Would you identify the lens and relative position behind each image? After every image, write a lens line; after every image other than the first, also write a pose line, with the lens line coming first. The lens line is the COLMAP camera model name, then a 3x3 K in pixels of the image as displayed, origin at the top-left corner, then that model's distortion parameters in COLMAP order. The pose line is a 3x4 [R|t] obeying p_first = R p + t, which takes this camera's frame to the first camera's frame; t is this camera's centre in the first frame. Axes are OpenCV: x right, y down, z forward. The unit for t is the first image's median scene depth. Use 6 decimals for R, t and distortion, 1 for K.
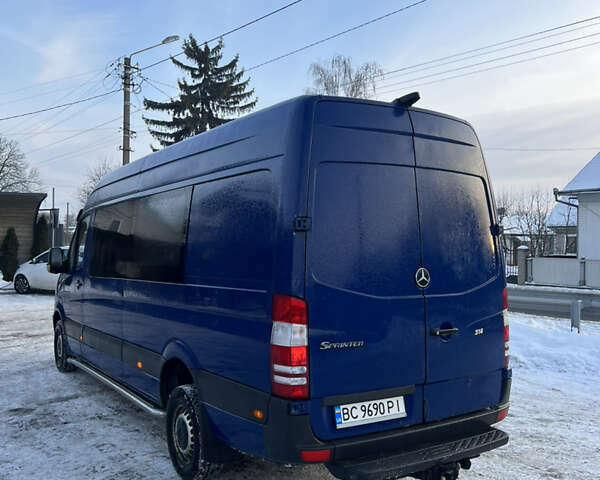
lens RADIAL K [[597.3, 0, 298.7], [0, 597.3, 237.4], [0, 0, 1]] dist [0.061604, -0.065790]
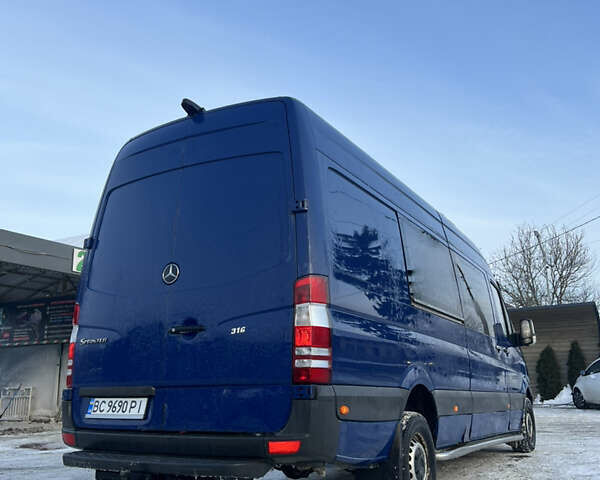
lens RADIAL K [[610.2, 0, 301.0], [0, 610.2, 232.1], [0, 0, 1]] dist [-0.006624, -0.016841]
pose [[0.447612, -0.238477, -0.861842, 0.959196], [0.029070, 0.967155, -0.252519, 0.211760], [0.893755, 0.087977, 0.439843, 0.624146]]
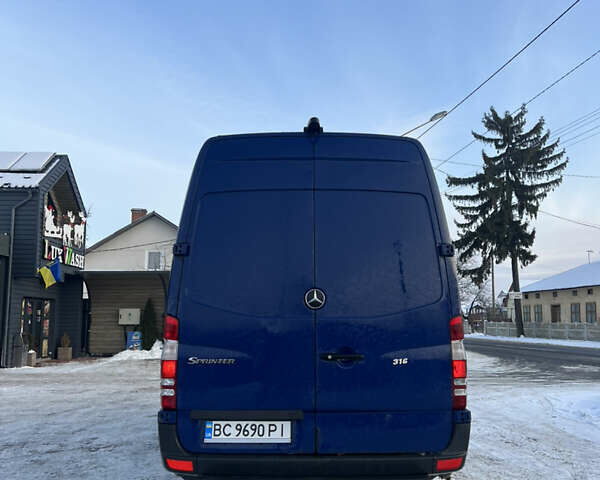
lens RADIAL K [[597.3, 0, 298.7], [0, 597.3, 237.4], [0, 0, 1]] dist [0.061604, -0.065790]
pose [[0.845255, -0.084724, -0.527605, 0.586895], [0.014454, 0.990614, -0.135919, 0.082383], [0.534168, 0.107260, 0.838546, 0.130180]]
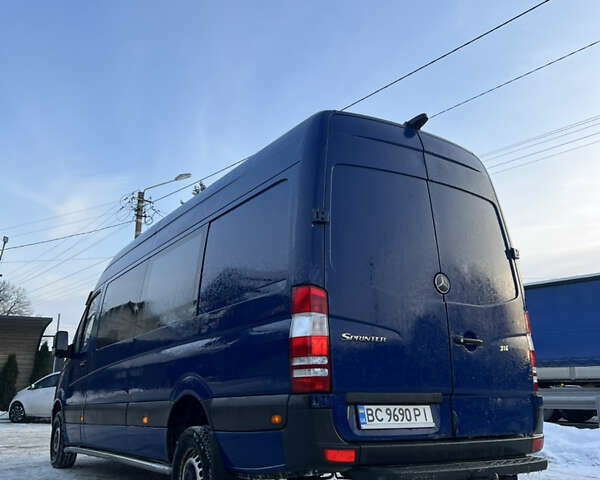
lens RADIAL K [[597.3, 0, 298.7], [0, 597.3, 237.4], [0, 0, 1]] dist [0.061604, -0.065790]
pose [[0.999943, -0.009361, -0.005118, -0.019391], [0.007811, 0.969100, -0.246545, 0.194646], [0.007268, 0.246491, 0.969118, 0.019108]]
